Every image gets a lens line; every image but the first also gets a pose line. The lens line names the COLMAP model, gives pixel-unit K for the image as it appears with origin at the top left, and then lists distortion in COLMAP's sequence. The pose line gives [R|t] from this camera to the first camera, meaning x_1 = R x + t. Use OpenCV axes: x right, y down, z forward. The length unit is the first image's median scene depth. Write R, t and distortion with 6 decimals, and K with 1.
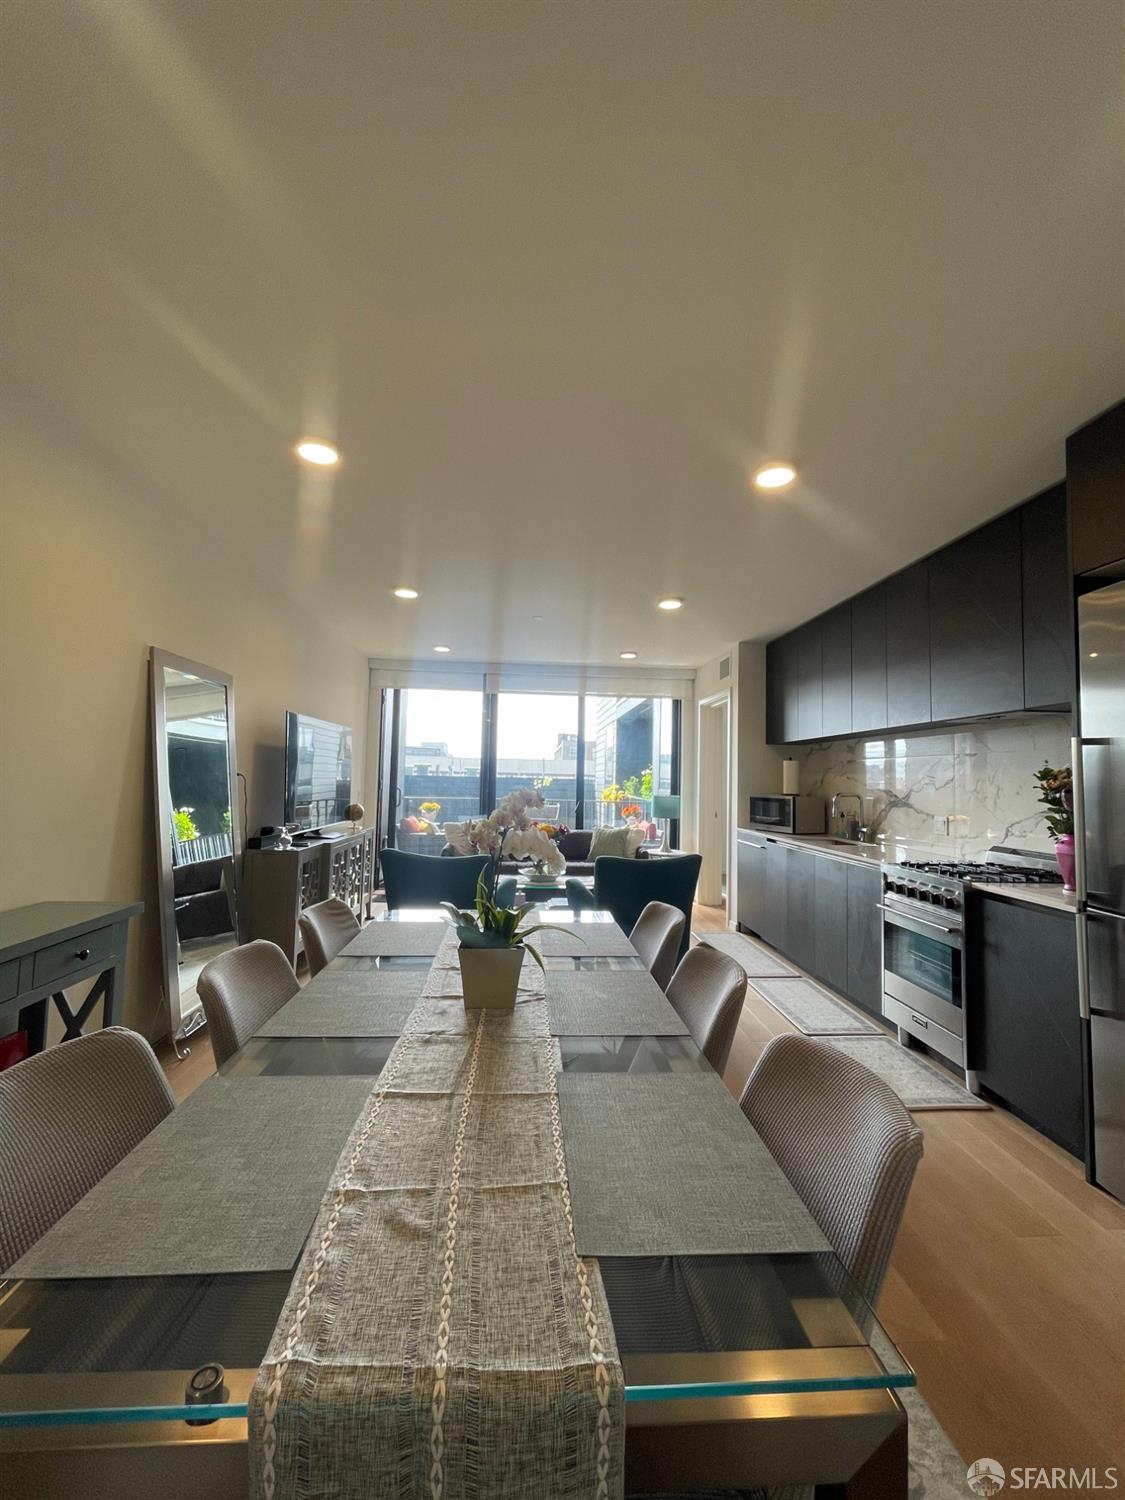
lens RADIAL K [[601.8, 0, 562.9], [0, 601.8, 752.9], [0, 0, 1]] dist [-0.000070, 0.000074]
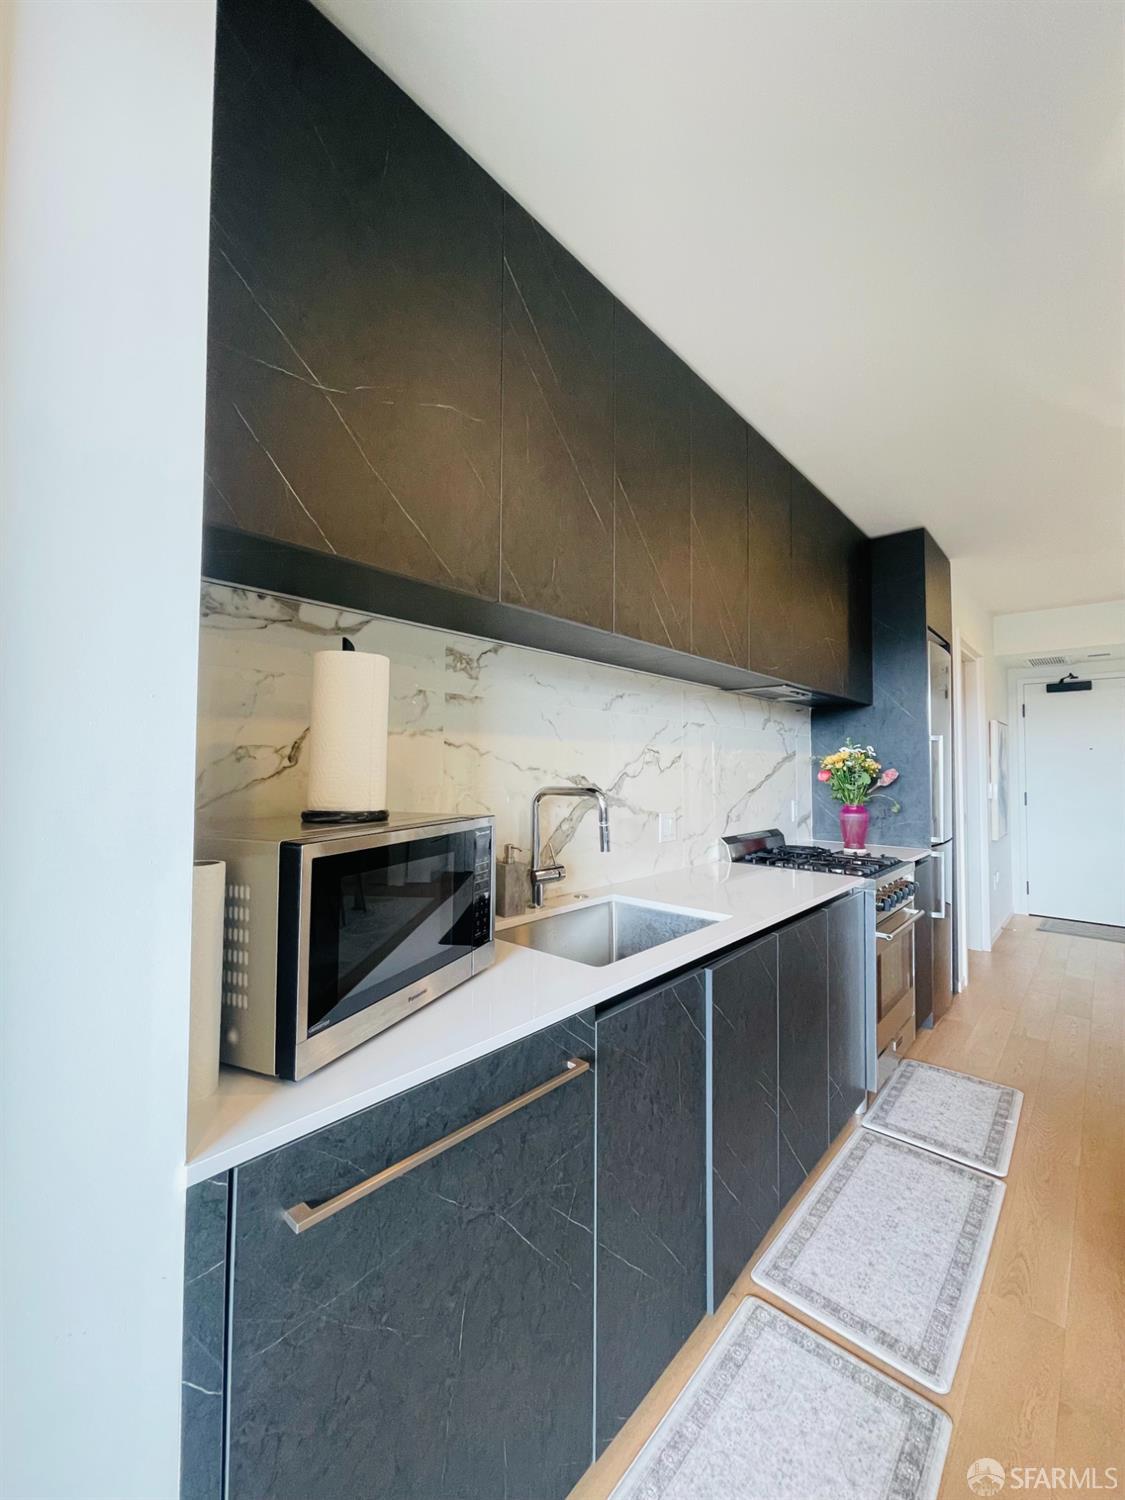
lens RADIAL K [[601.8, 0, 553.8], [0, 601.8, 746.0], [0, 0, 1]] dist [-0.000070, 0.000074]
pose [[-0.693709, 0.001654, 0.720253, 0.233170], [-0.053193, 0.997149, -0.053523, 0.071158], [-0.718288, -0.075442, -0.691643, 1.471108]]
